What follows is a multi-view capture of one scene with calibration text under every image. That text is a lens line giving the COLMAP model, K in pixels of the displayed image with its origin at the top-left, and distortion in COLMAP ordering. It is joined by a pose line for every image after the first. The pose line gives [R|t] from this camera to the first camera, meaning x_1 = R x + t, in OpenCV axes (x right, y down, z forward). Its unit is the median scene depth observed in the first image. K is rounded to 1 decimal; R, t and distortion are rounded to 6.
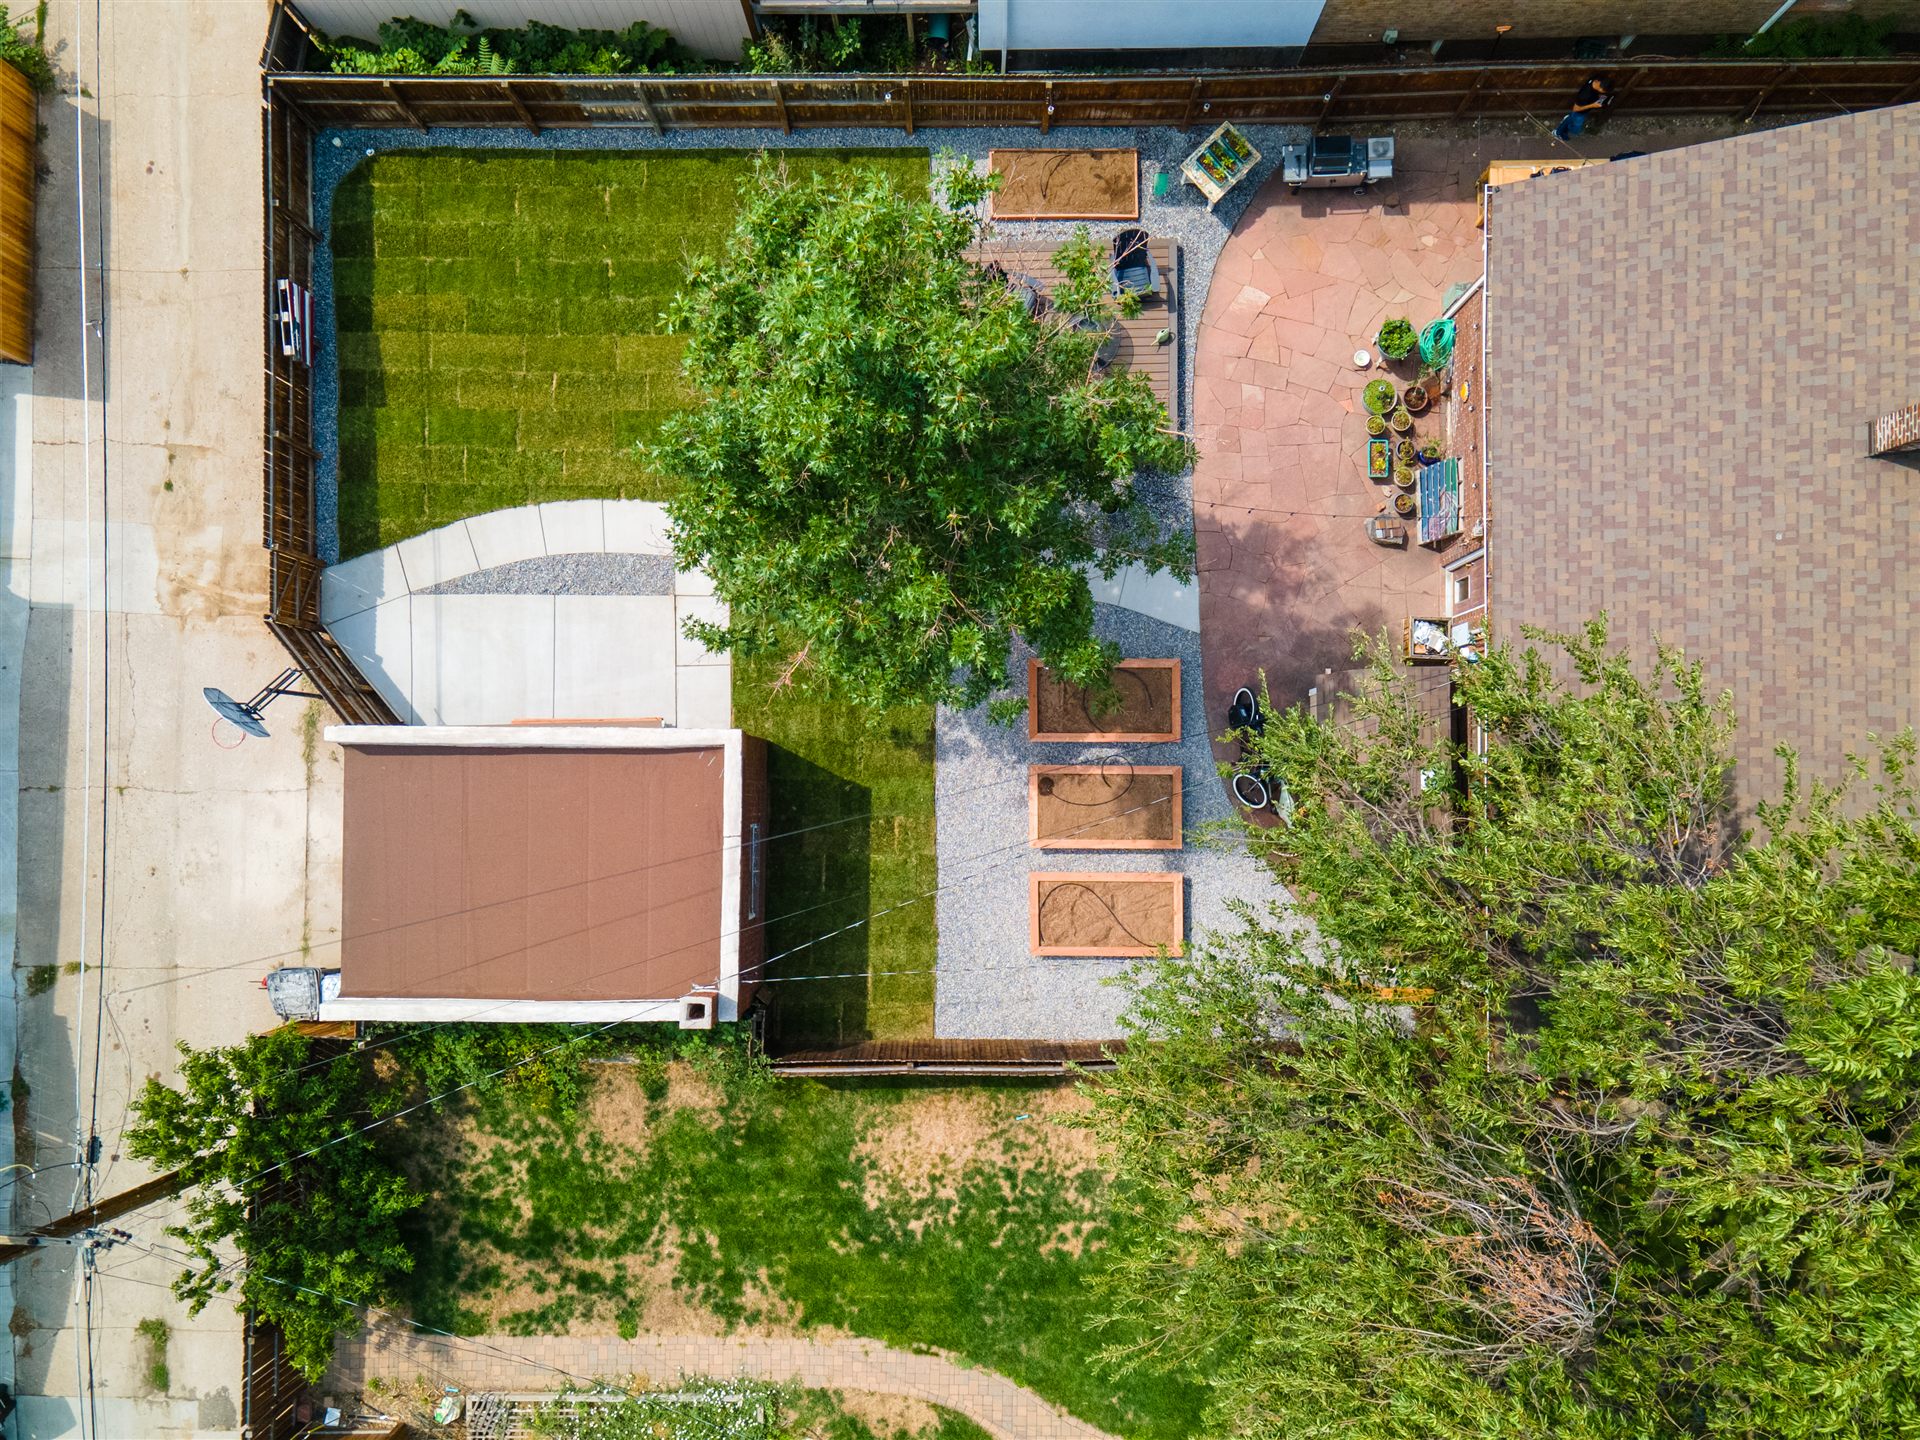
lens RADIAL K [[1408.8, 0, 942.2], [0, 1408.8, 731.4], [0, 0, 1]] dist [-0.007204, 0.082839]
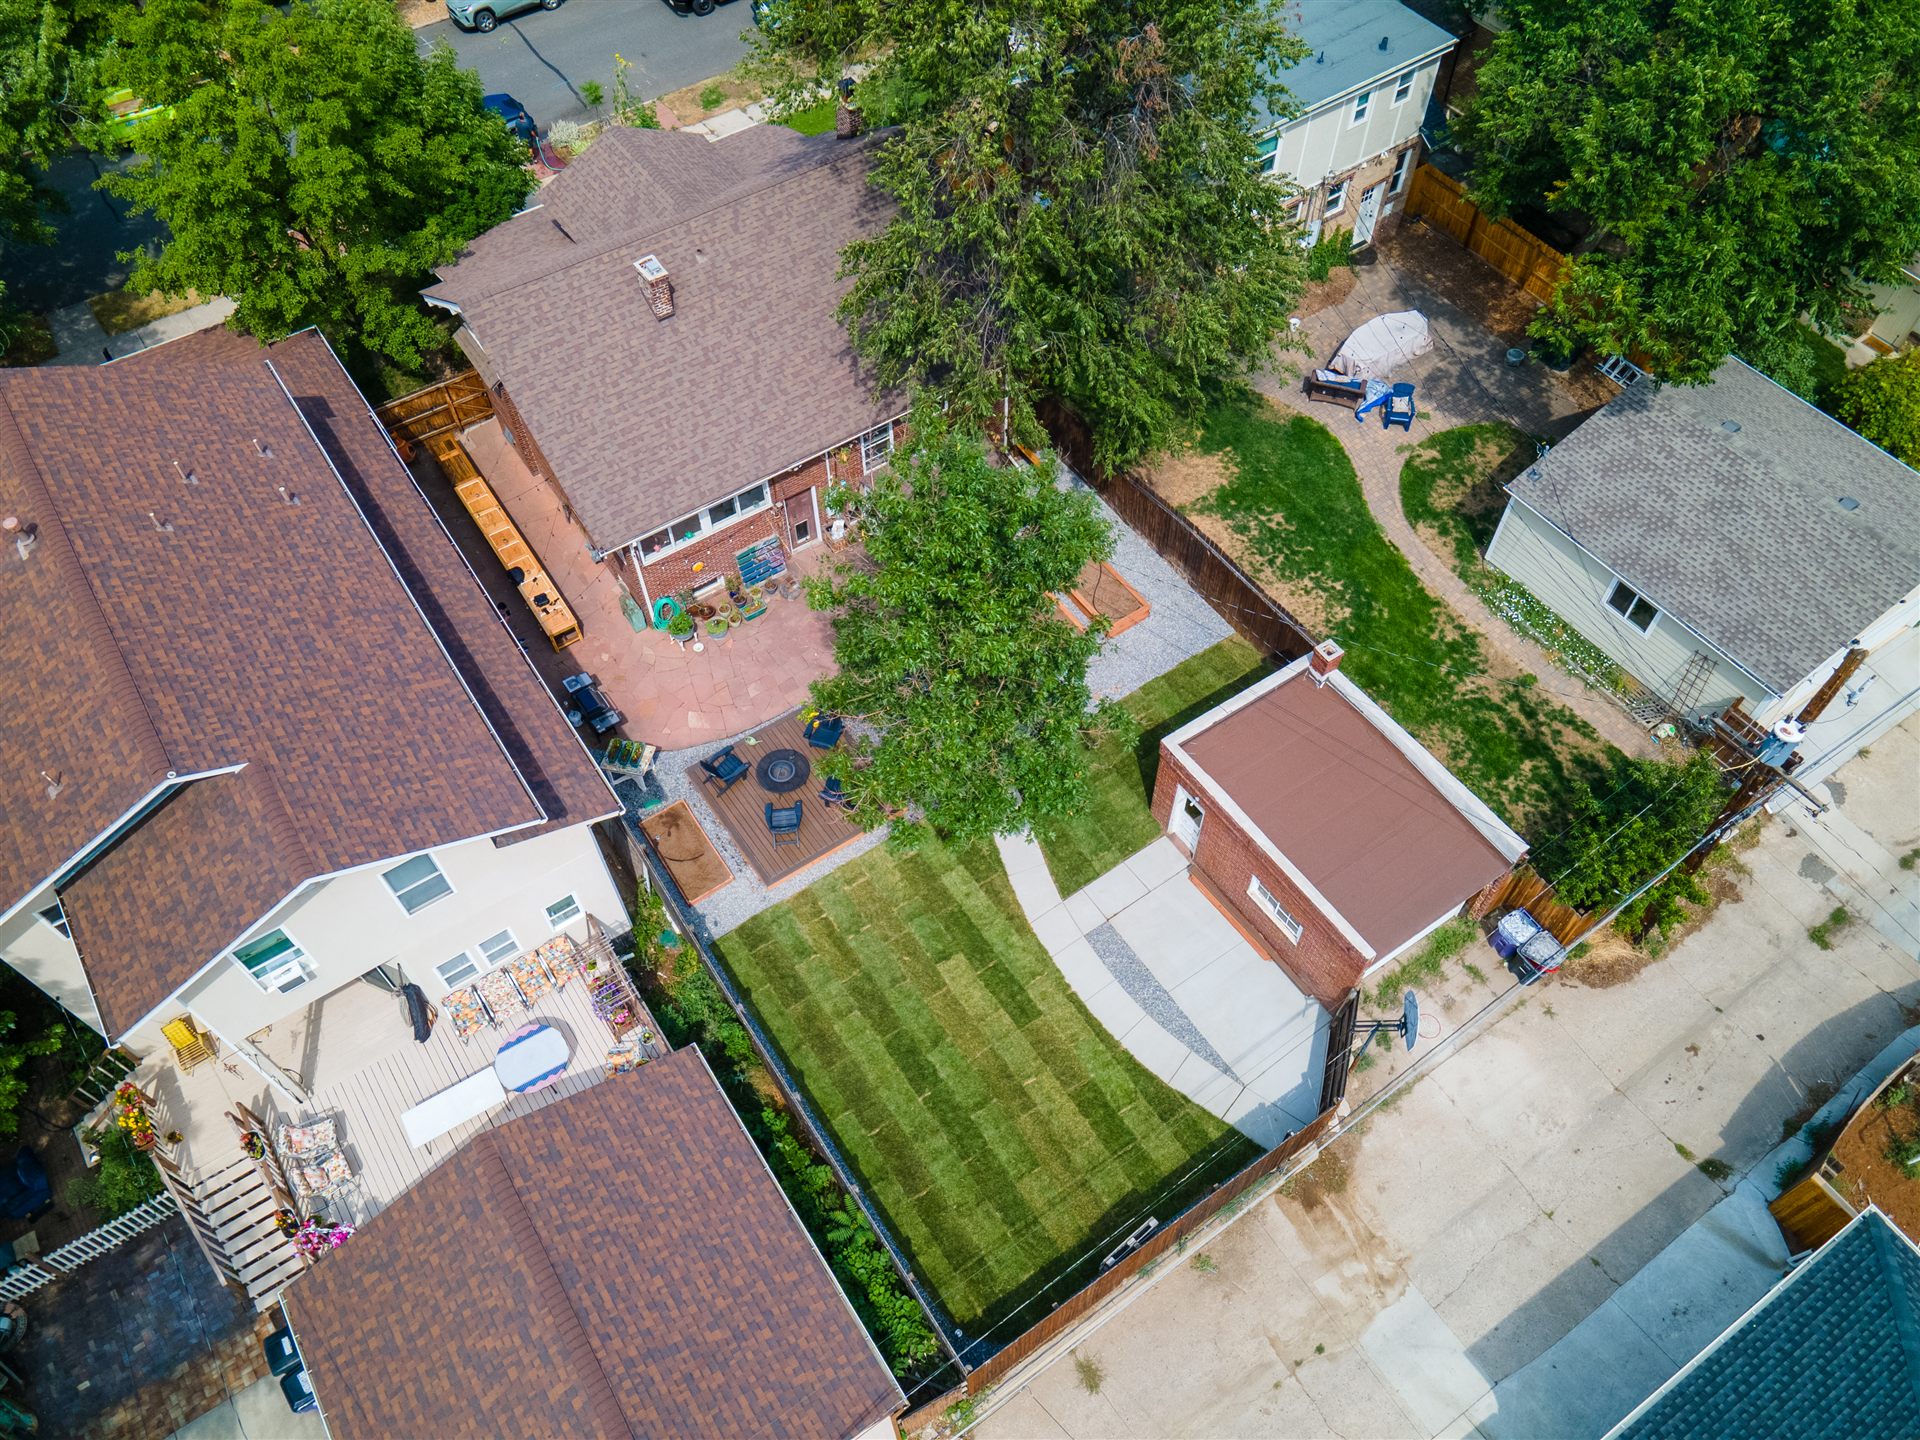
lens RADIAL K [[1408.8, 0, 942.2], [0, 1408.8, 731.4], [0, 0, 1]] dist [-0.007204, 0.082839]
pose [[-0.560245, -0.665310, 0.493445, -0.634975], [0.828278, -0.456431, 0.325002, -0.570497], [0.008996, 0.590790, 0.806775, -0.139211]]
